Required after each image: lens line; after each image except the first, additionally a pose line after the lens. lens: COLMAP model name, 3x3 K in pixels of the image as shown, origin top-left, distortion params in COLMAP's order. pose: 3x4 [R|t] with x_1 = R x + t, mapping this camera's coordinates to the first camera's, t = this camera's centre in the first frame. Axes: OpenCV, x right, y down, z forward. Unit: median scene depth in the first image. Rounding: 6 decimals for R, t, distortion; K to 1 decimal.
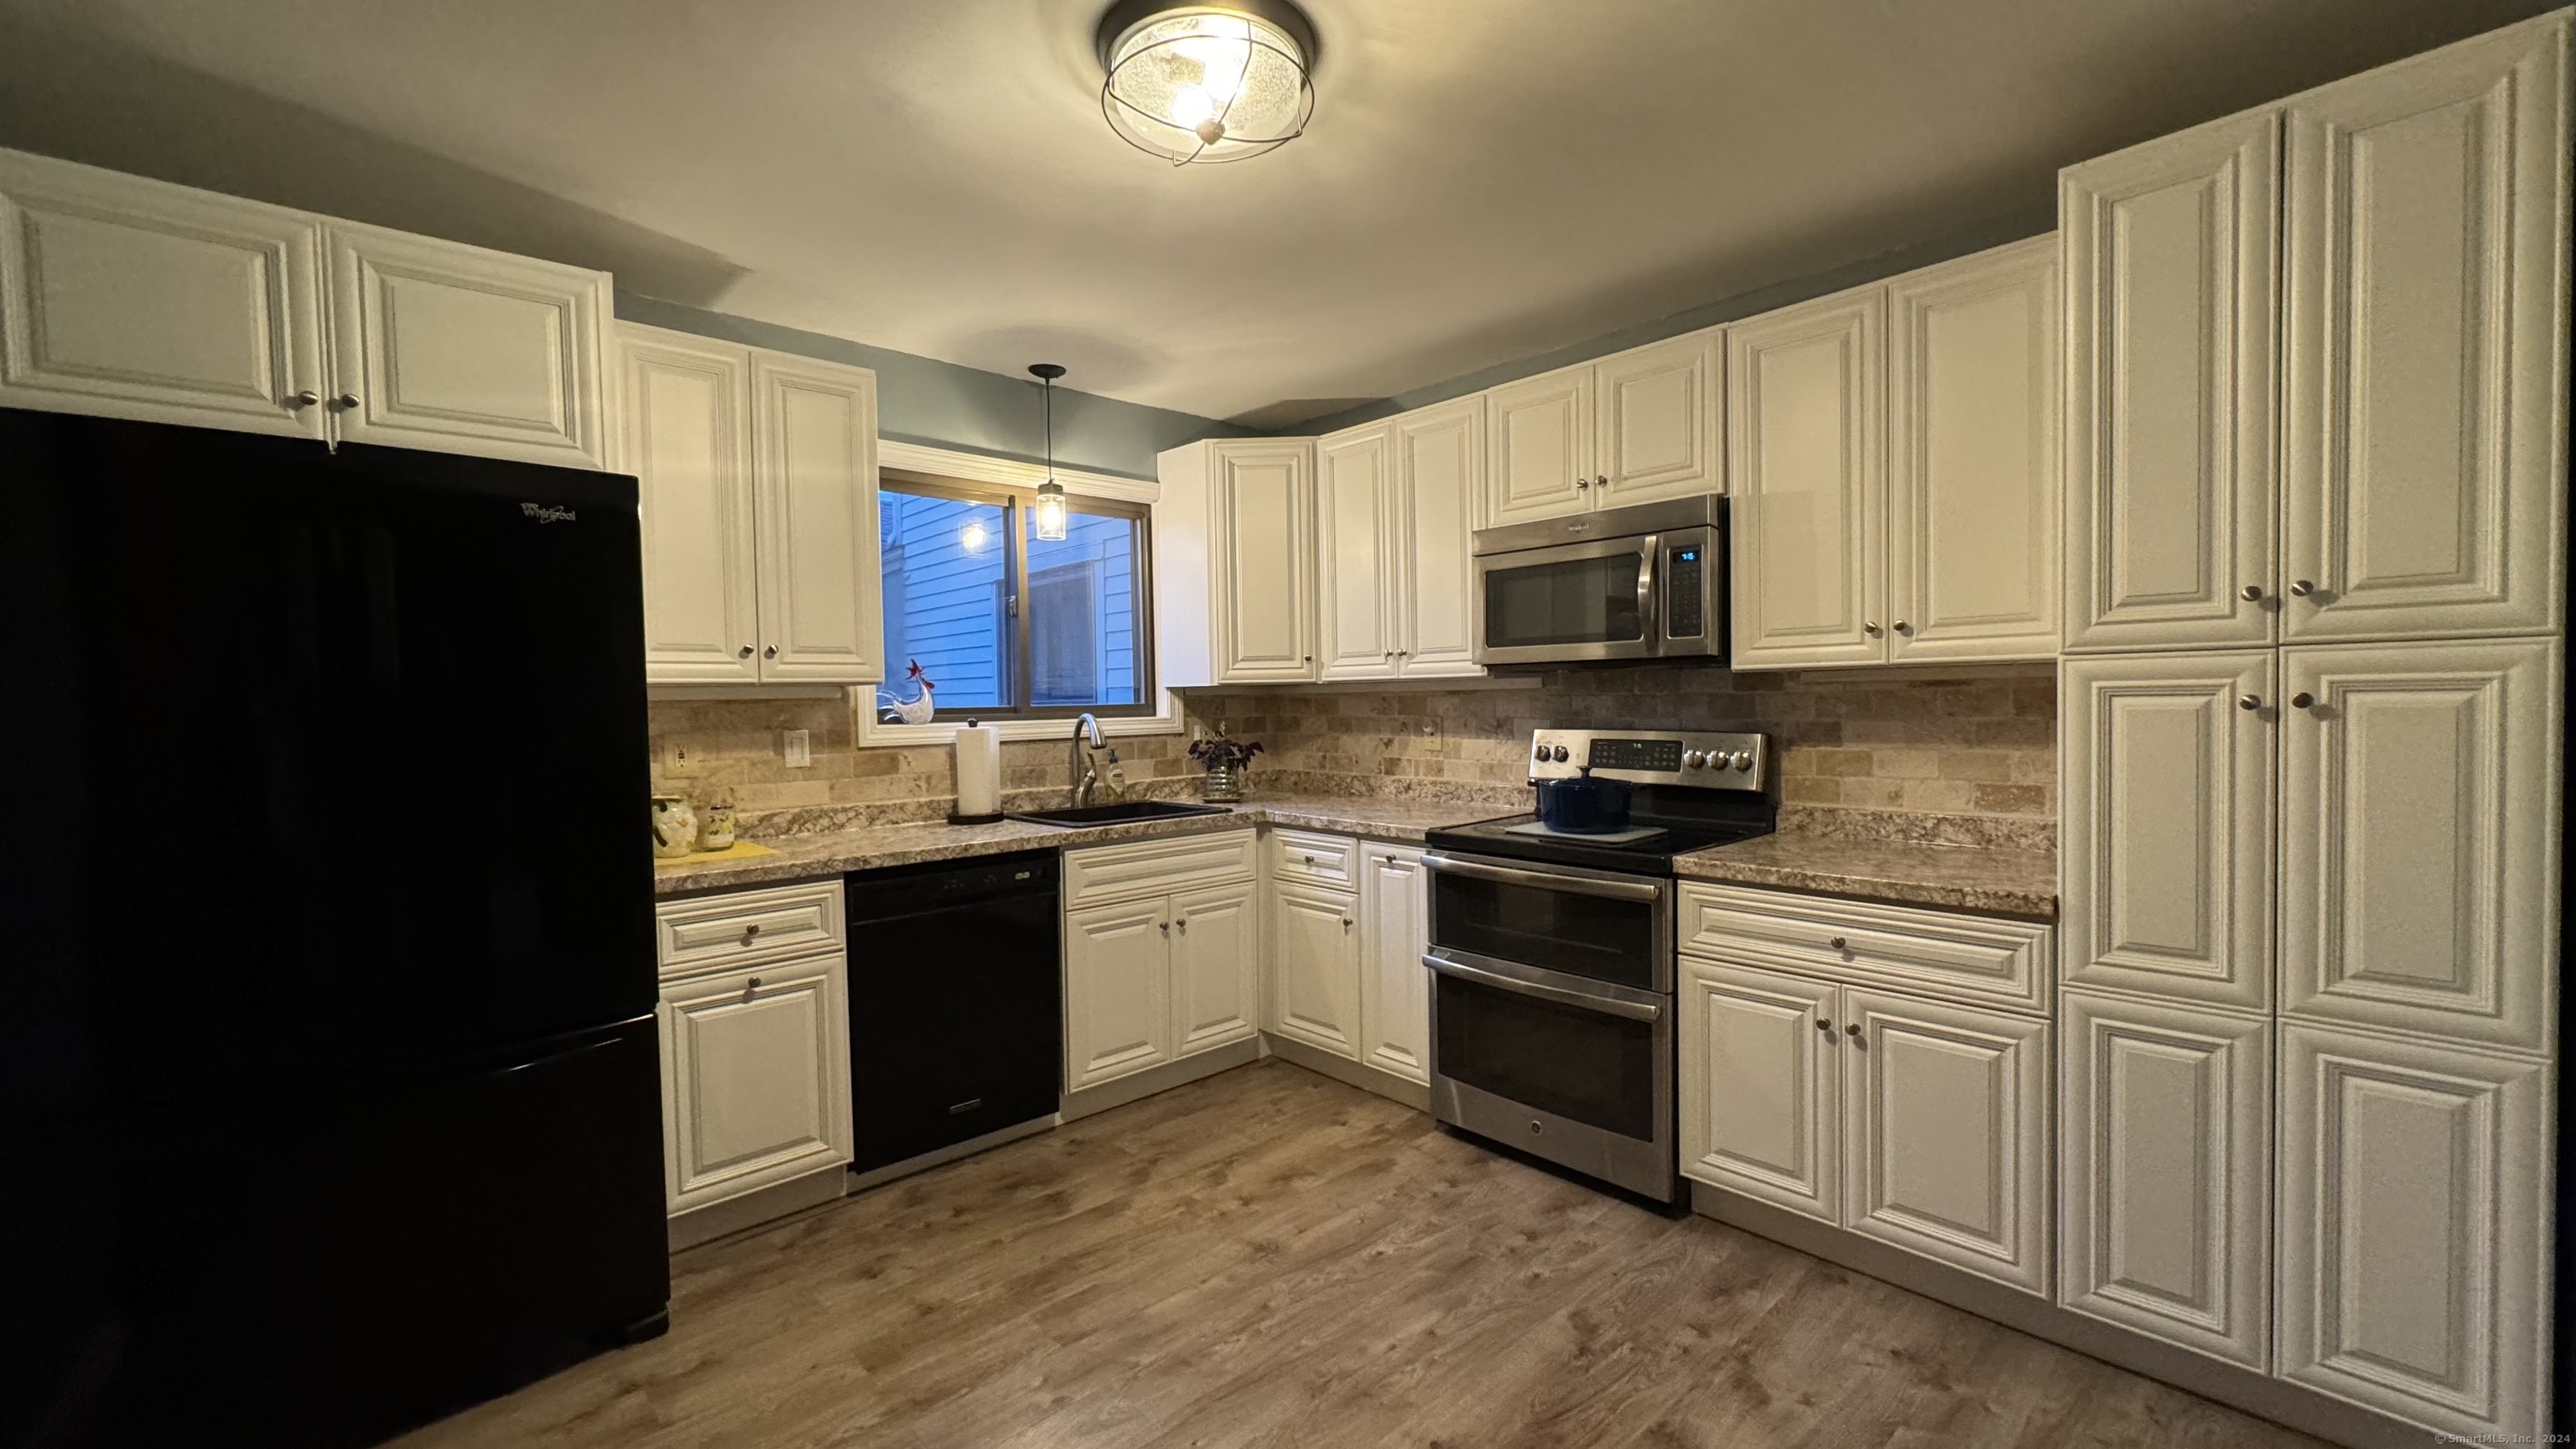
lens RADIAL K [[1031.5, 0, 1288.0], [0, 1031.5, 724.5], [0, 0, 1]] dist [-0.000670, -0.000059]
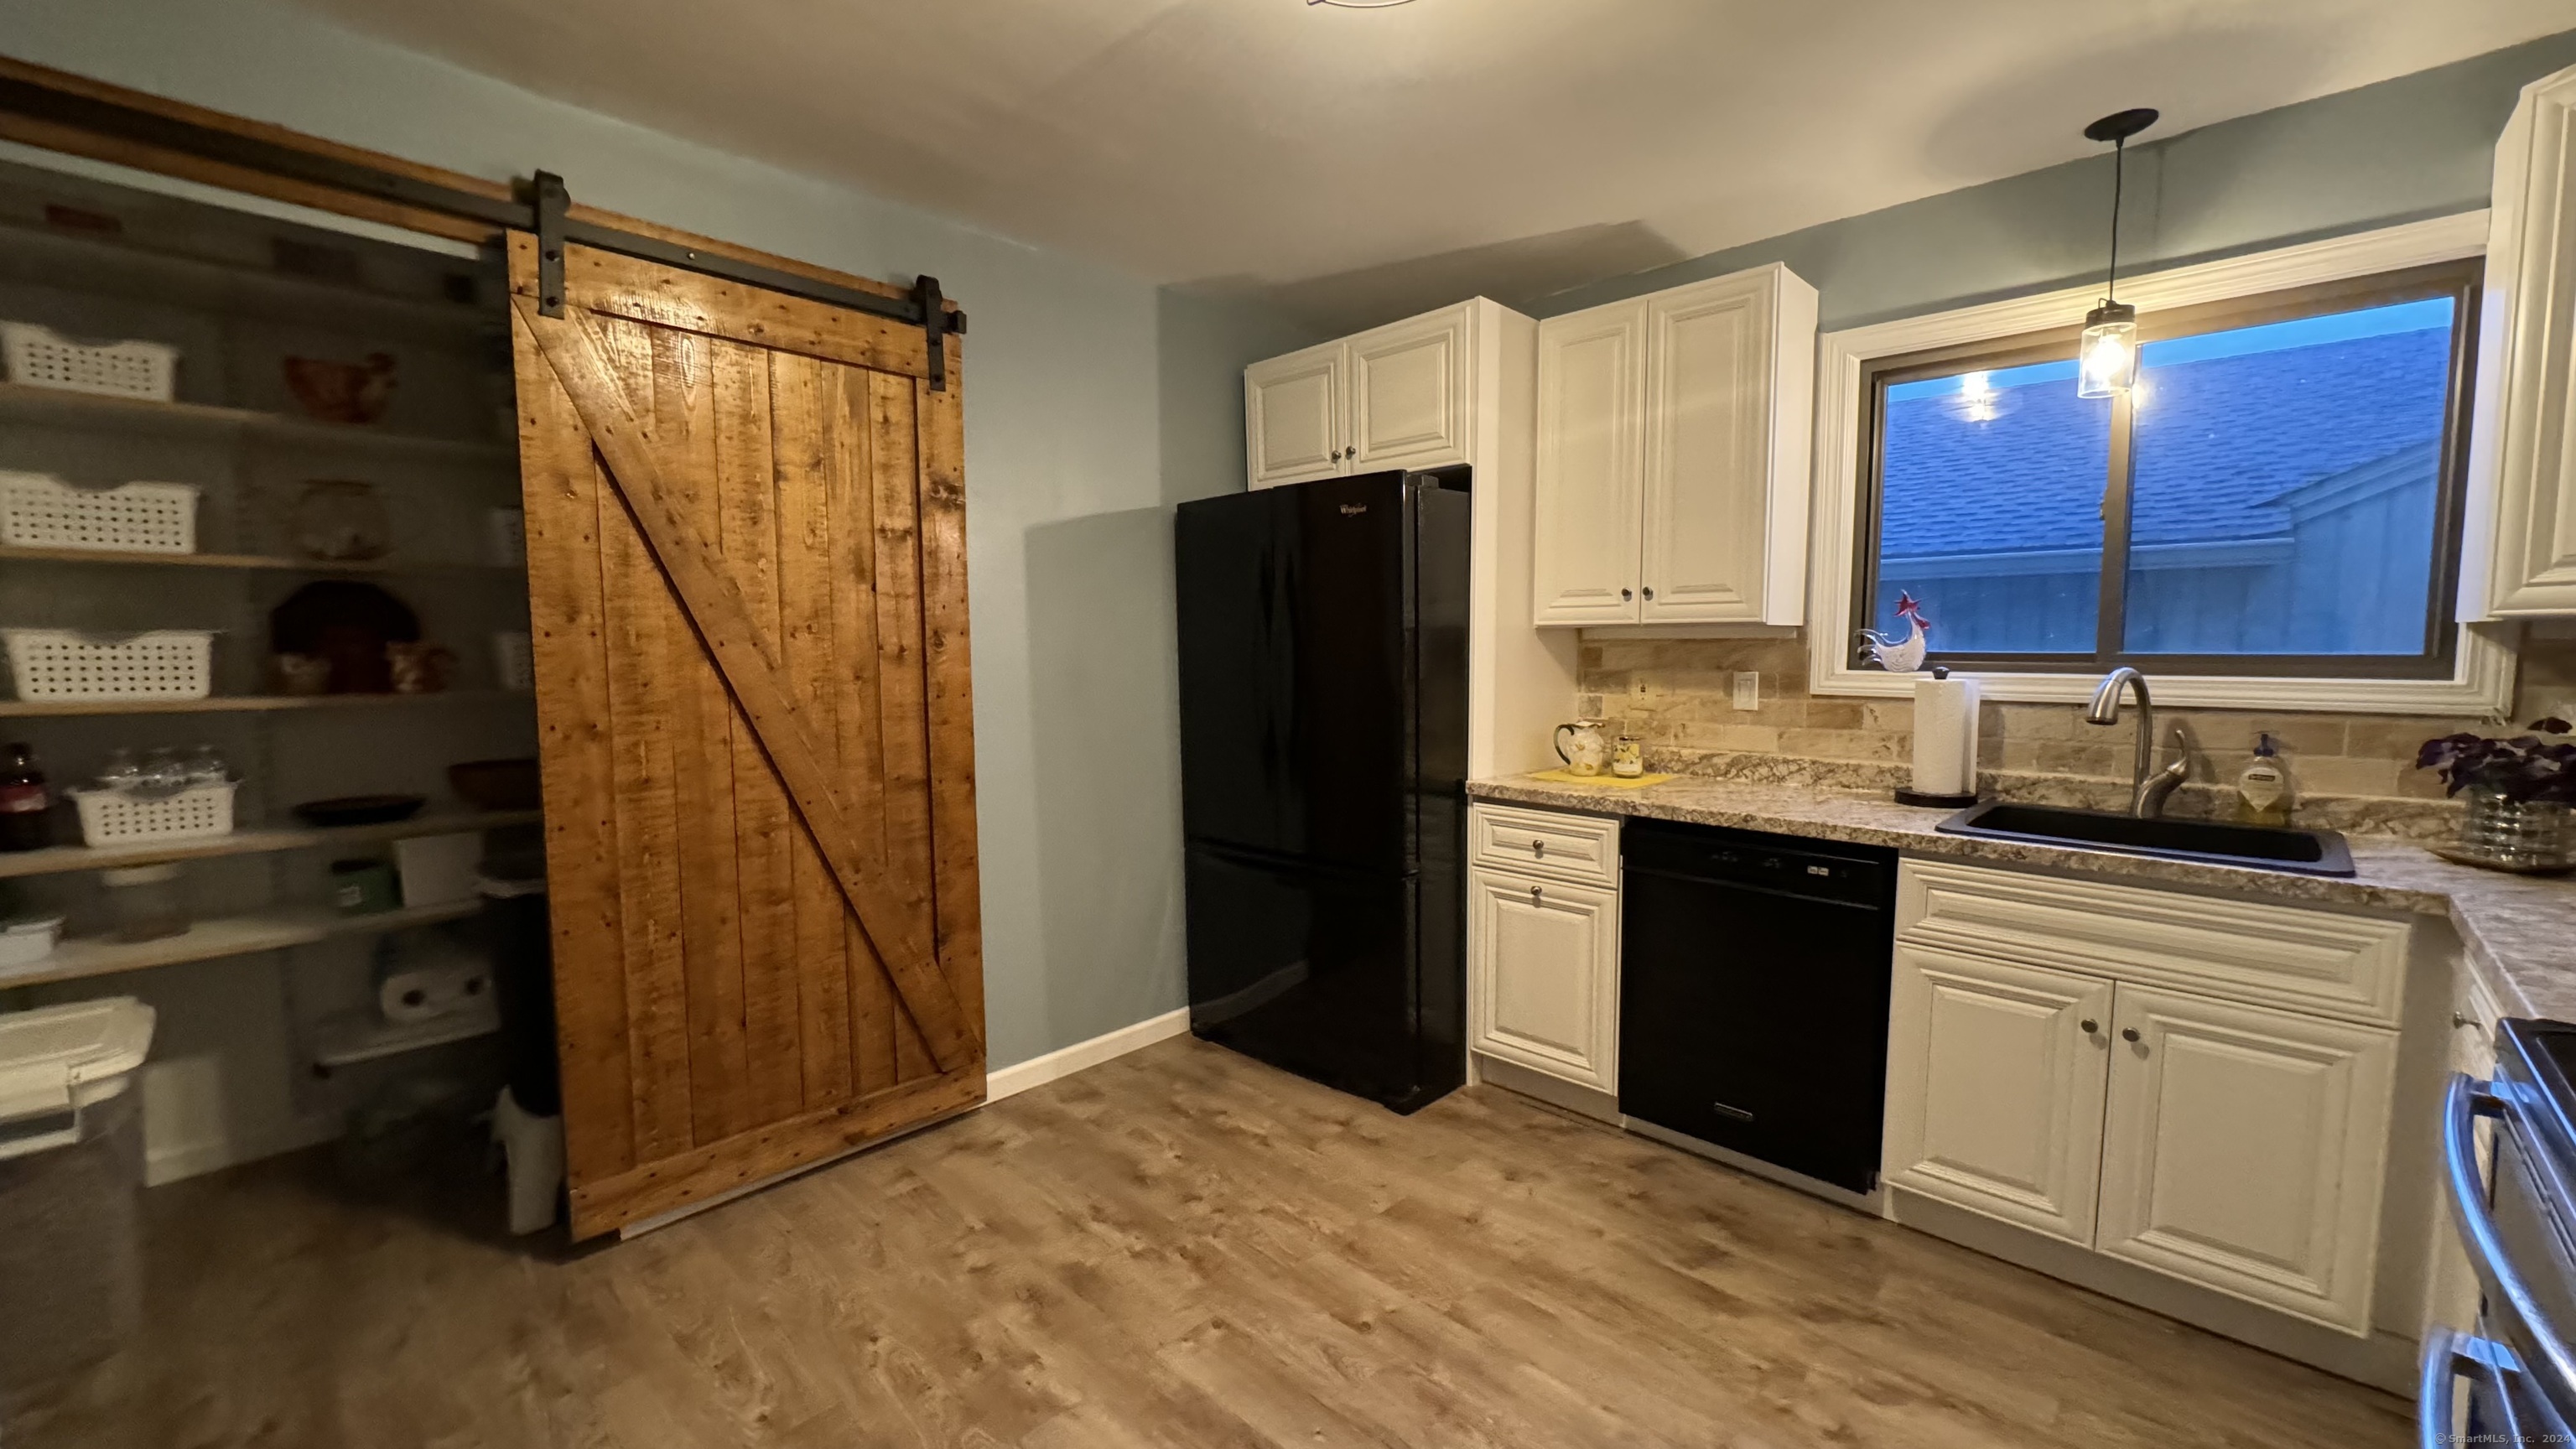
lens RADIAL K [[1025.4, 0, 1288.0], [0, 1025.4, 724.5], [0, 0, 1]] dist [-0.001358, -0.000212]
pose [[0.061968, 0.098611, -0.993195, 0.467489], [-0.024702, 0.994954, 0.097245, -0.028790], [0.997772, 0.018508, 0.064091, 0.535251]]
